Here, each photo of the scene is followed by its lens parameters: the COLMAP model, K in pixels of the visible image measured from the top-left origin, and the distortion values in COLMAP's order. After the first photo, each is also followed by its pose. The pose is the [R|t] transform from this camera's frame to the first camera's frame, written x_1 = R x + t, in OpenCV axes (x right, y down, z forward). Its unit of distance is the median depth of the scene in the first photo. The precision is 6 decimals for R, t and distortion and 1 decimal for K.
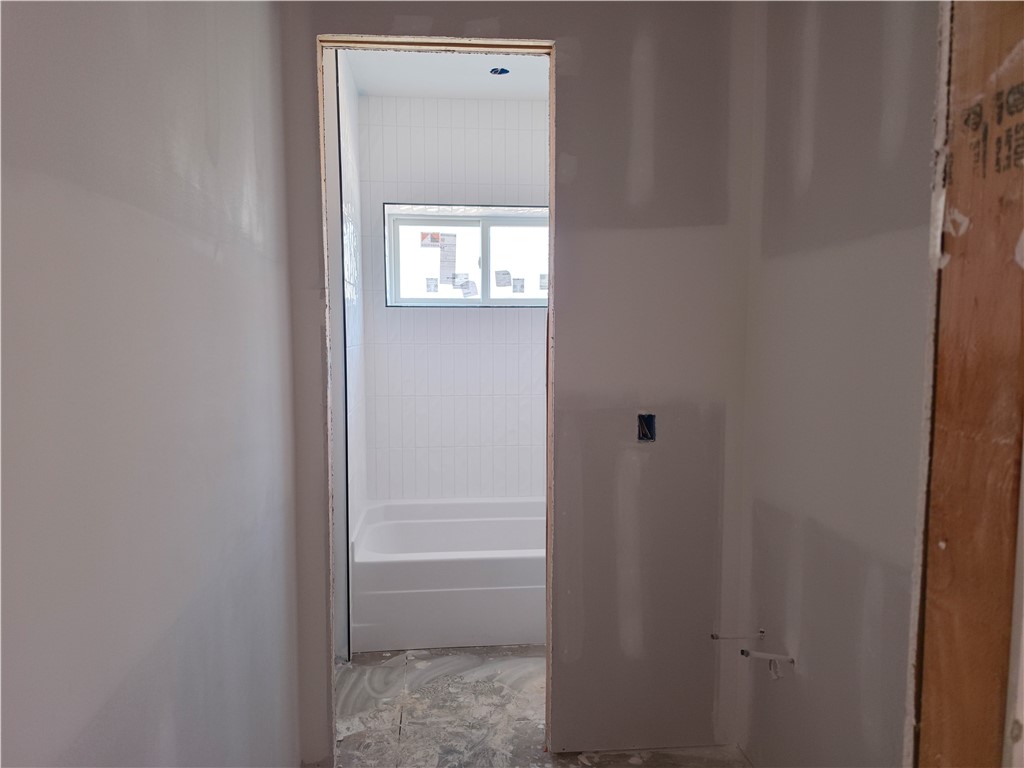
lens RADIAL K [[698.8, 0, 495.2], [0, 698.8, 379.8], [0, 0, 1]] dist [0.094277, -0.081686]
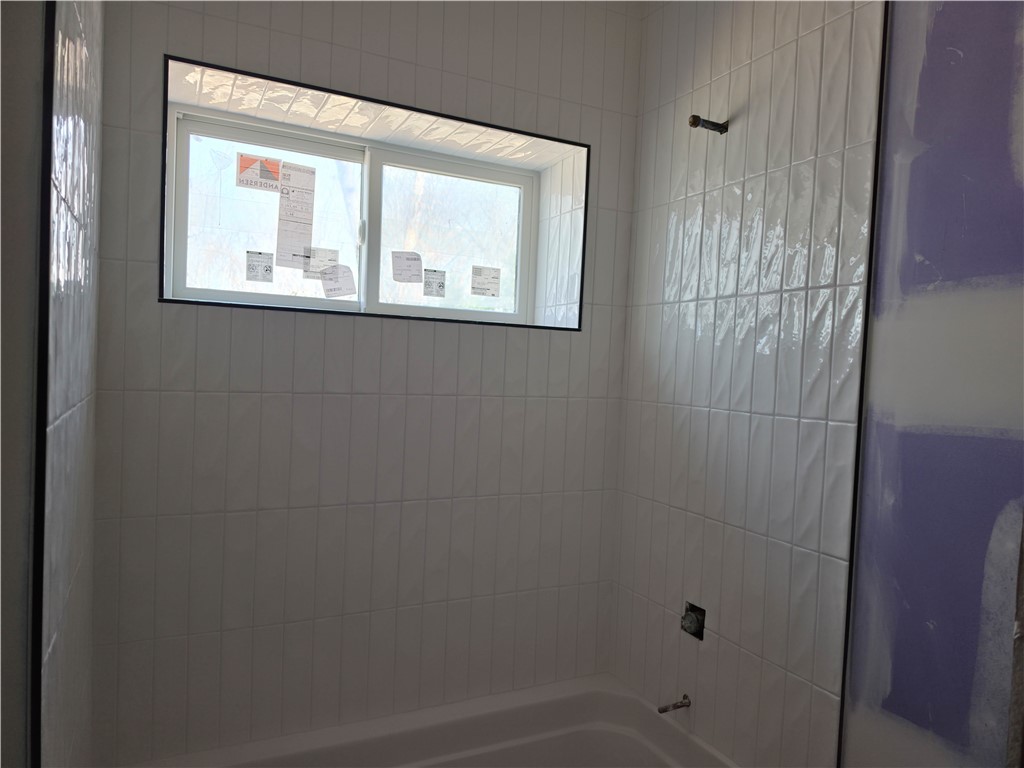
lens RADIAL K [[675.9, 0, 512.0], [0, 675.9, 384.0], [0, 0, 1]] dist [0.079110, -0.186687]
pose [[0.926339, 0.029261, 0.375553, -0.103106], [-0.018089, 0.999284, -0.033240, -0.042064], [-0.376257, 0.023999, 0.926205, 0.503700]]
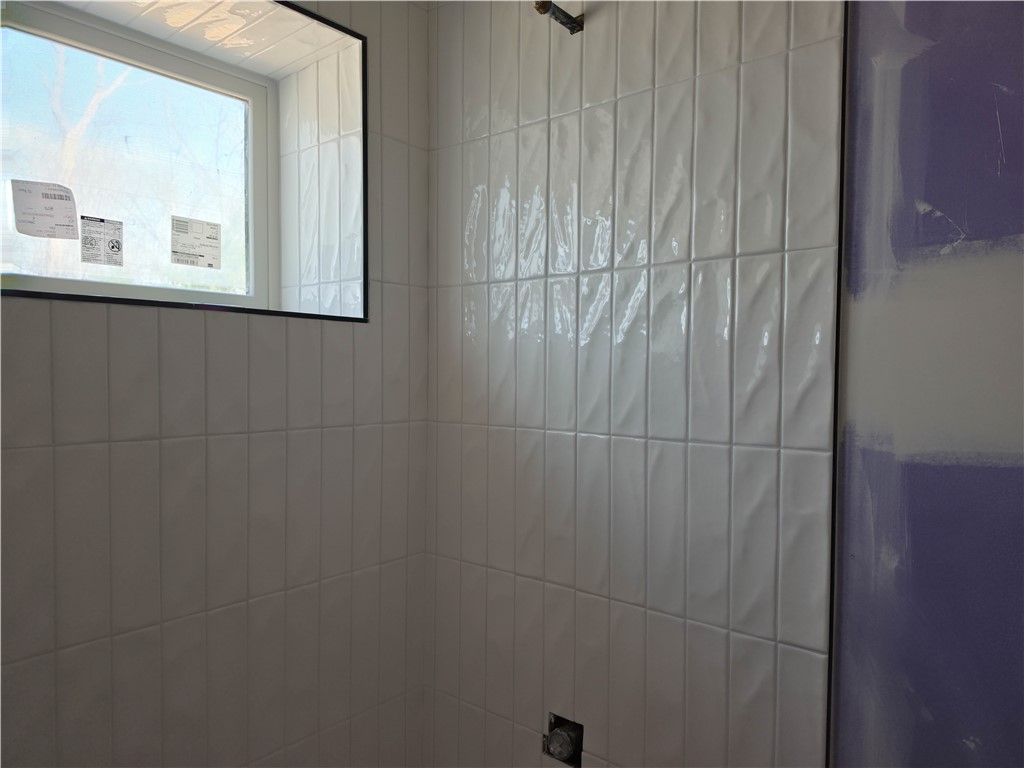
lens RADIAL K [[696.1, 0, 513.3], [0, 696.1, 390.9], [0, 0, 1]] dist [0.065561, -0.087712]
pose [[0.694823, -0.014913, 0.719026, -0.065387], [0.036853, 0.999210, -0.014889, -0.057024], [-0.718236, 0.036843, 0.694823, 0.655052]]
